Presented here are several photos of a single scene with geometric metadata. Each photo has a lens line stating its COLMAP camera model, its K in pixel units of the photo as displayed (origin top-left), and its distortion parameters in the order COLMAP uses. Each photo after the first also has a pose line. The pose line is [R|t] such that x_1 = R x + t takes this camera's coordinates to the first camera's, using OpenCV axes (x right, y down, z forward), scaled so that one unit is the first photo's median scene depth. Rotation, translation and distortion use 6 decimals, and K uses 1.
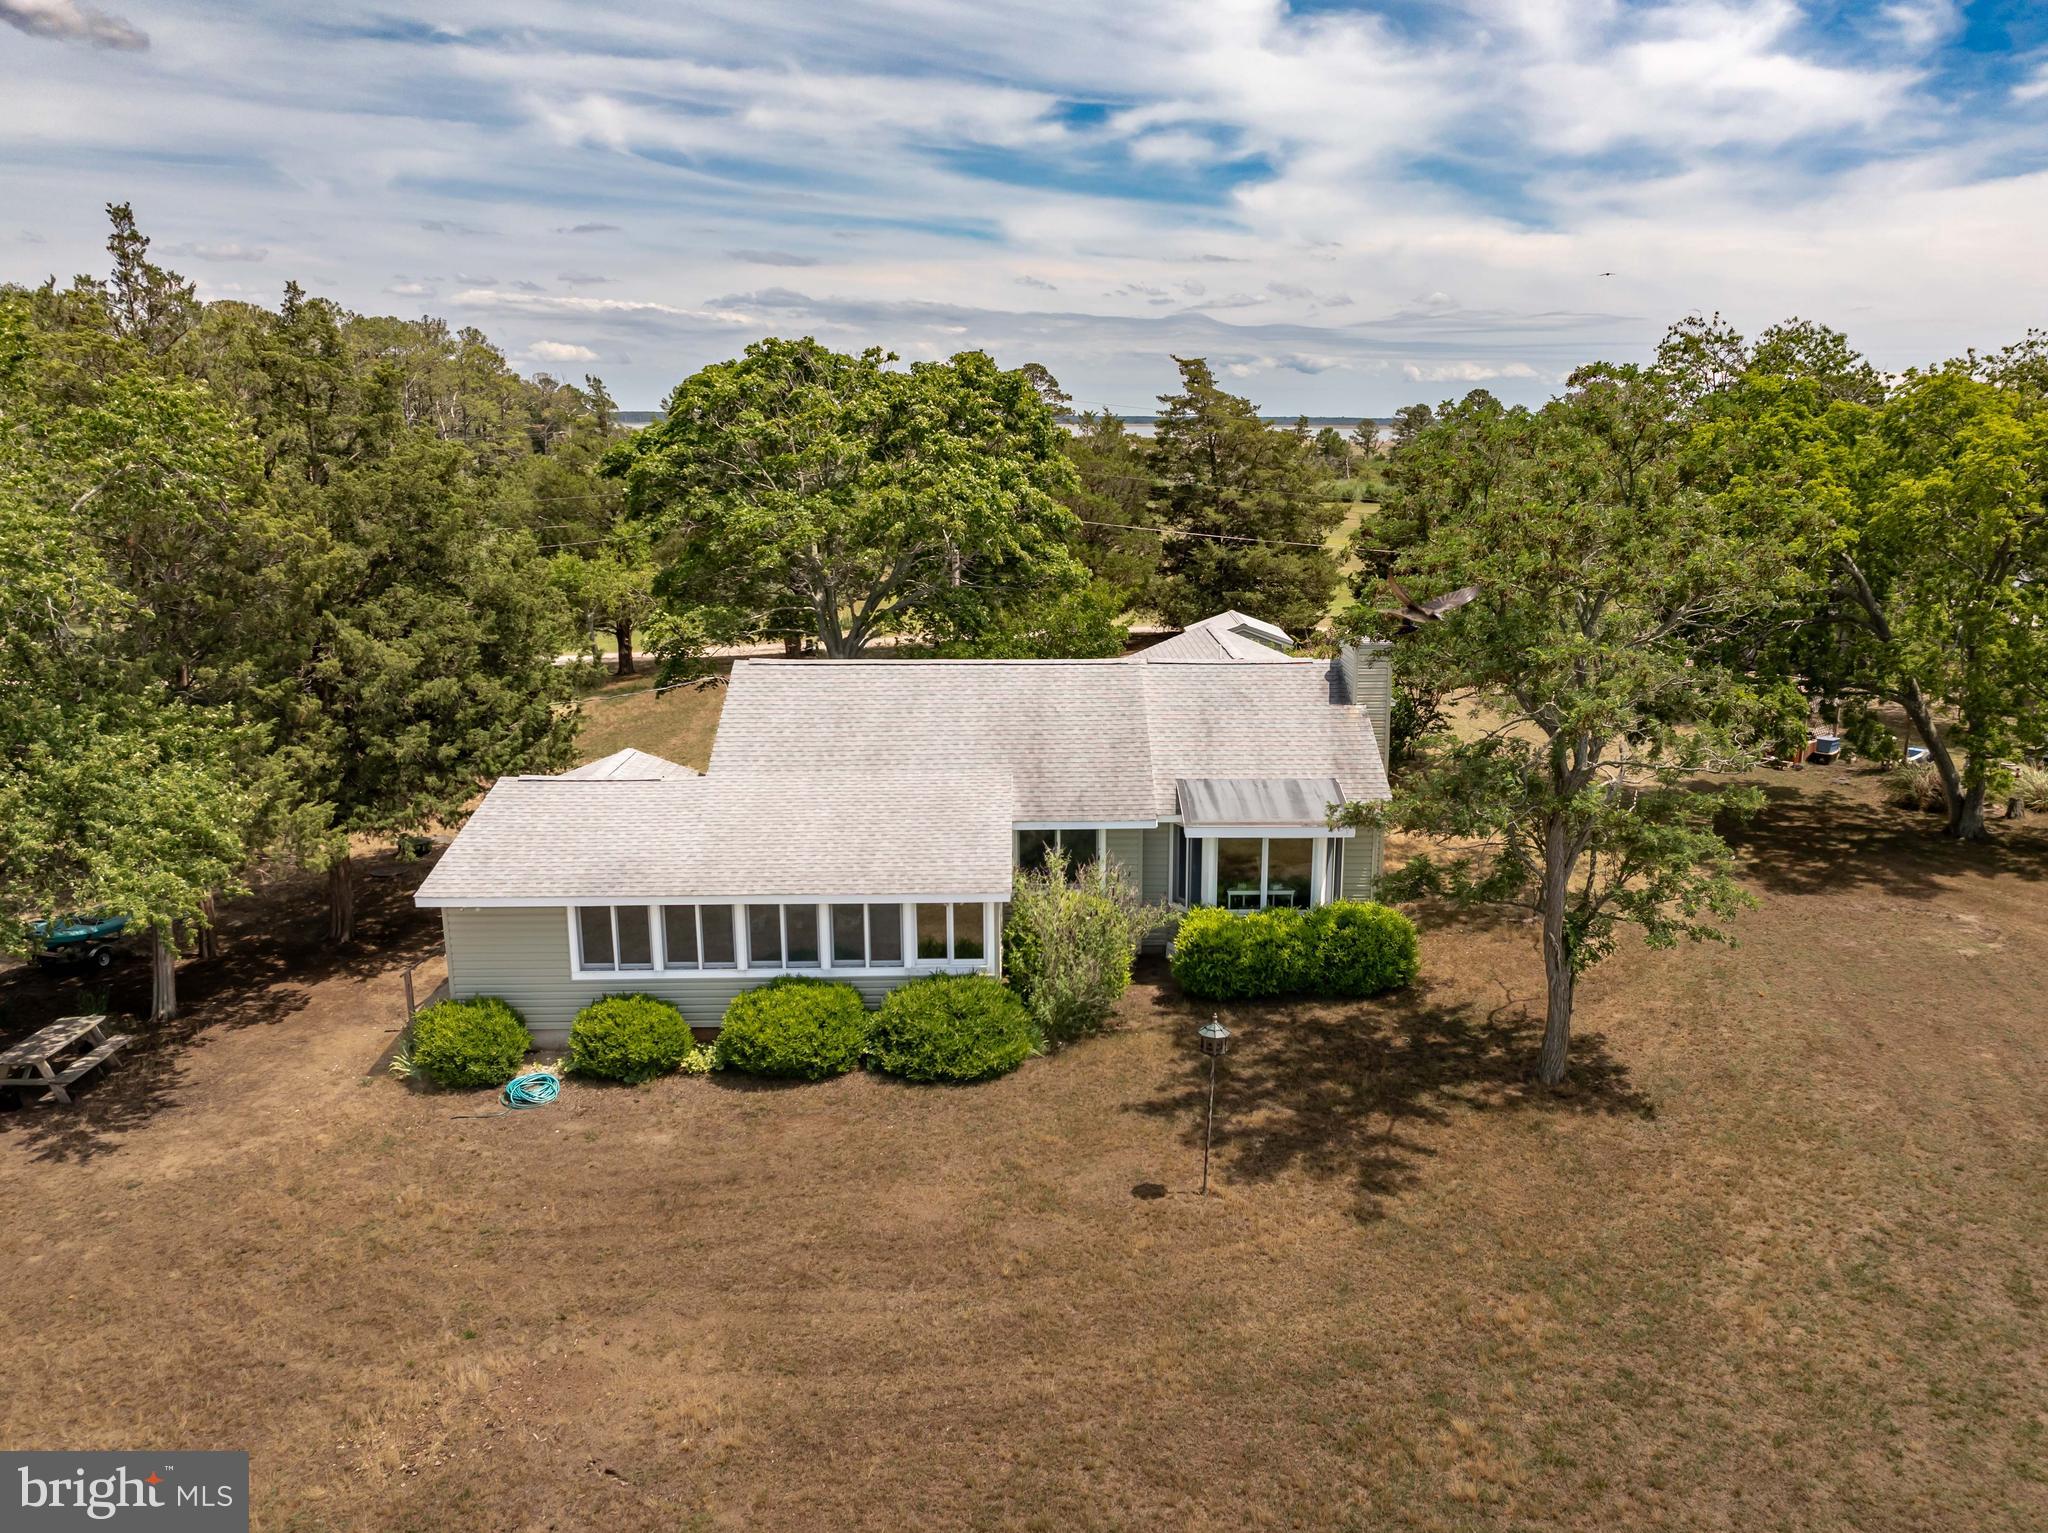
lens RADIAL K [[1426.3, 0, 1100.6], [0, 1426.3, 757.8], [0, 0, 1]] dist [-0.031005, 0.004796]
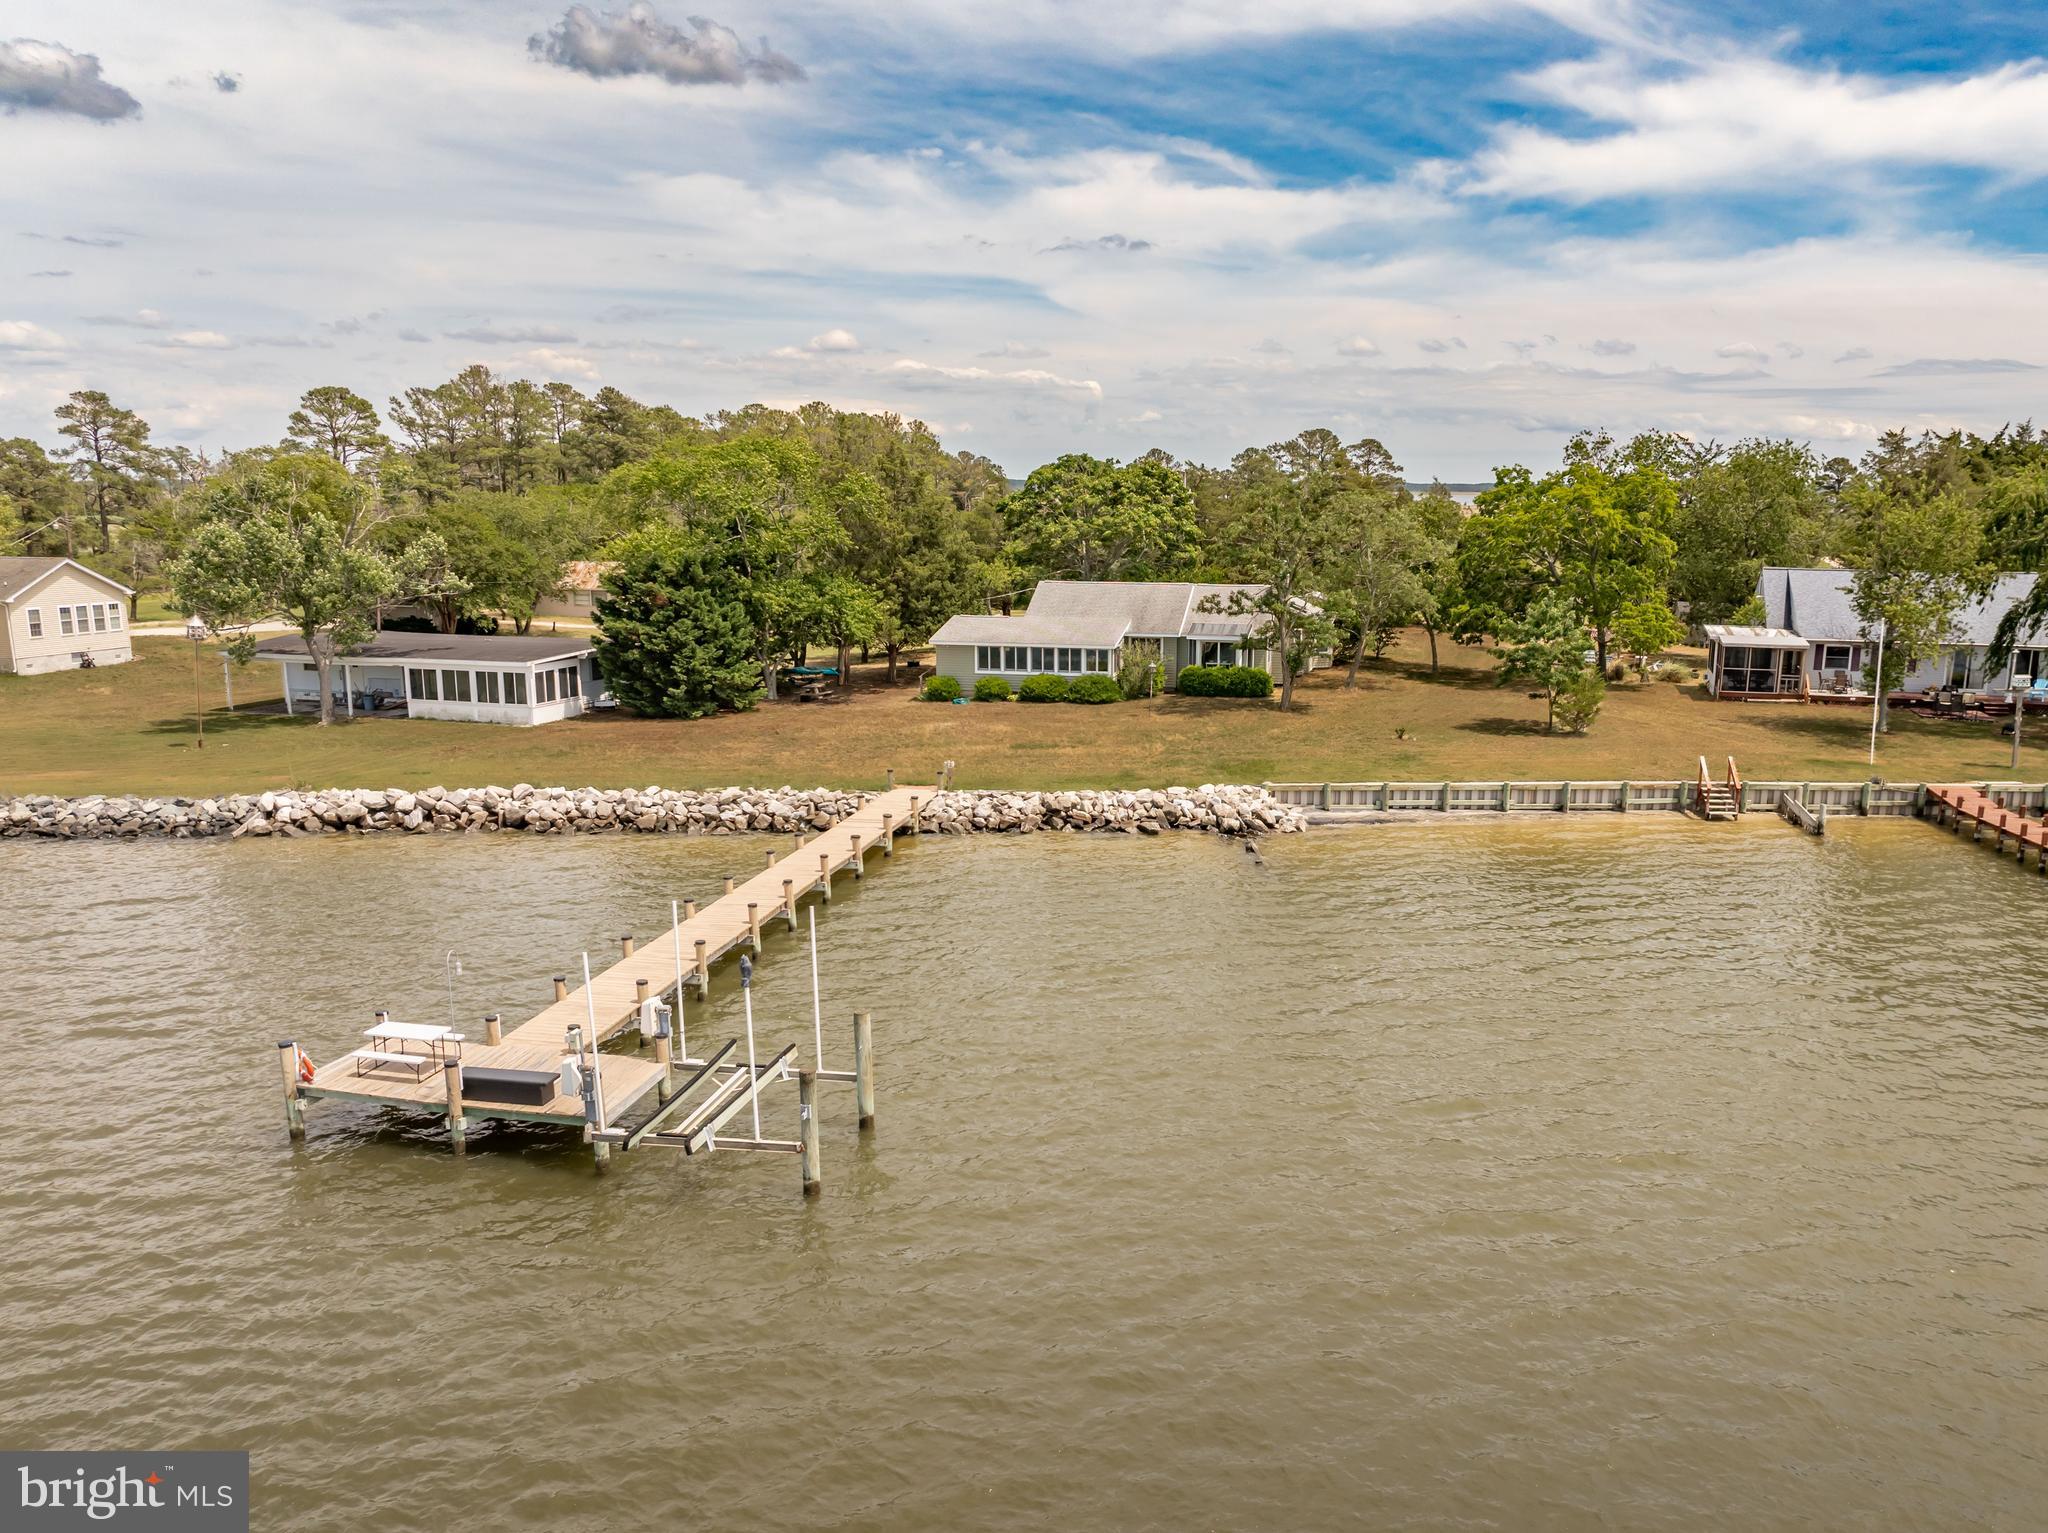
lens RADIAL K [[1639.8, 0, 1161.7], [0, 1639.8, 819.0], [0, 0, 1]] dist [-0.014735, -0.004270]
pose [[0.970808, 0.045859, -0.235434, 0.752703], [-0.053761, 0.998182, -0.027254, 0.479245], [0.233756, 0.039116, 0.971508, -2.024680]]
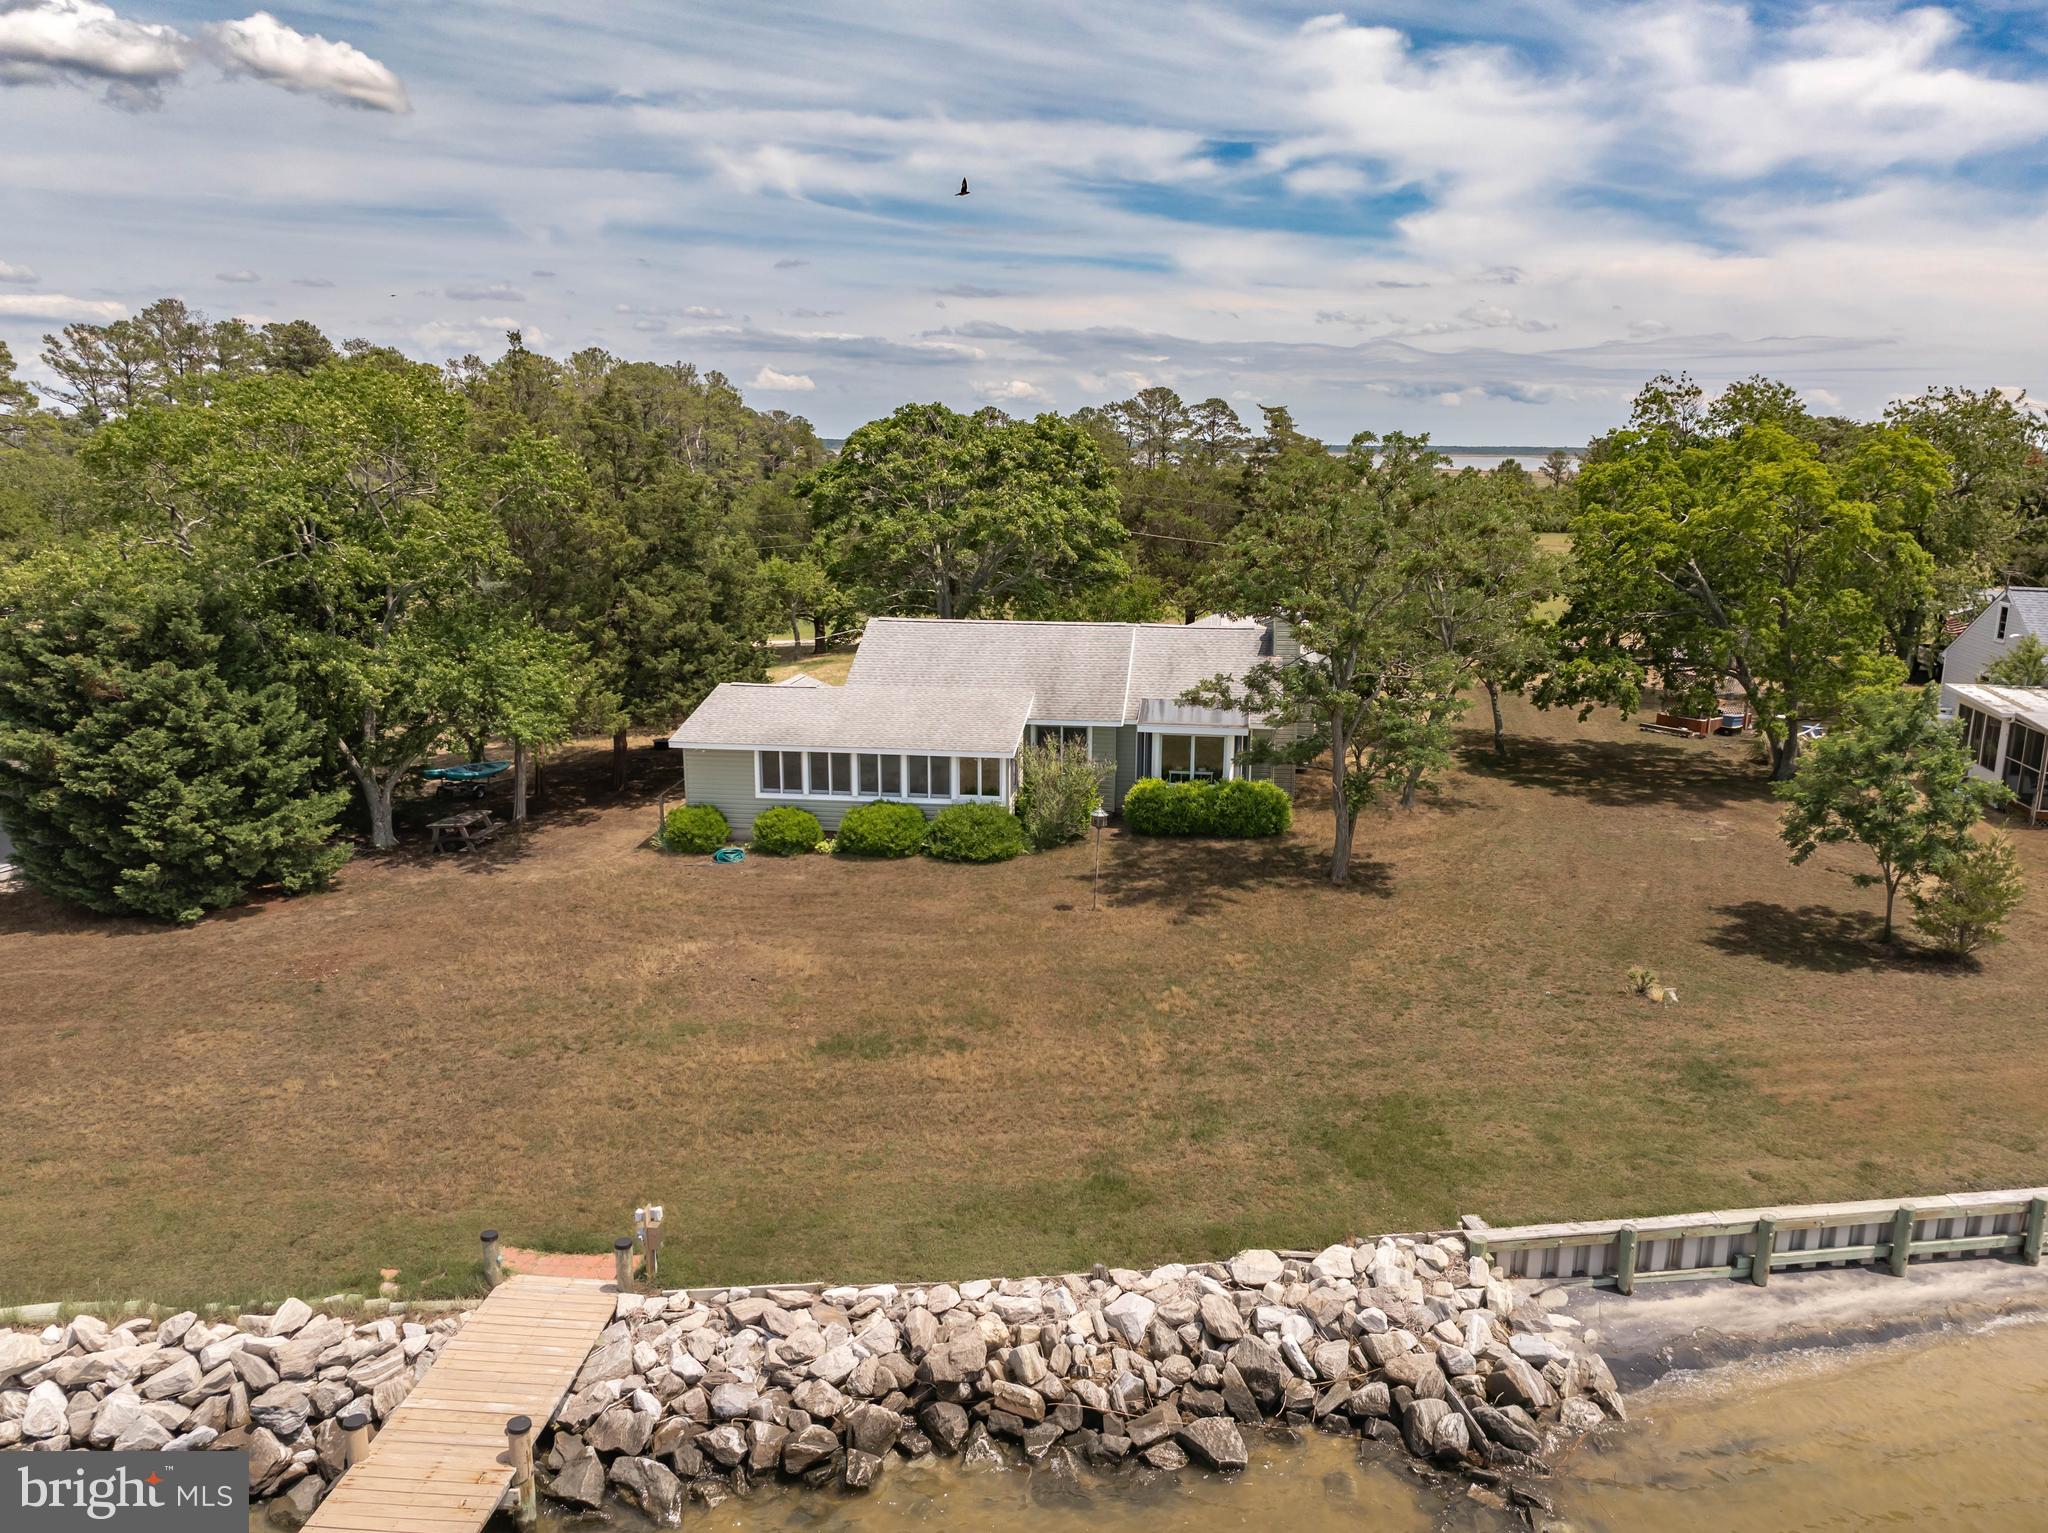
lens RADIAL K [[1447.9, 0, 1097.5], [0, 1447.9, 772.6], [0, 0, 1]] dist [-0.018571, 0.005742]
pose [[0.988211, 0.036063, -0.148789, 0.245362], [-0.037836, 0.999242, -0.009103, 0.112924], [0.148348, 0.014625, 0.988827, -0.552054]]
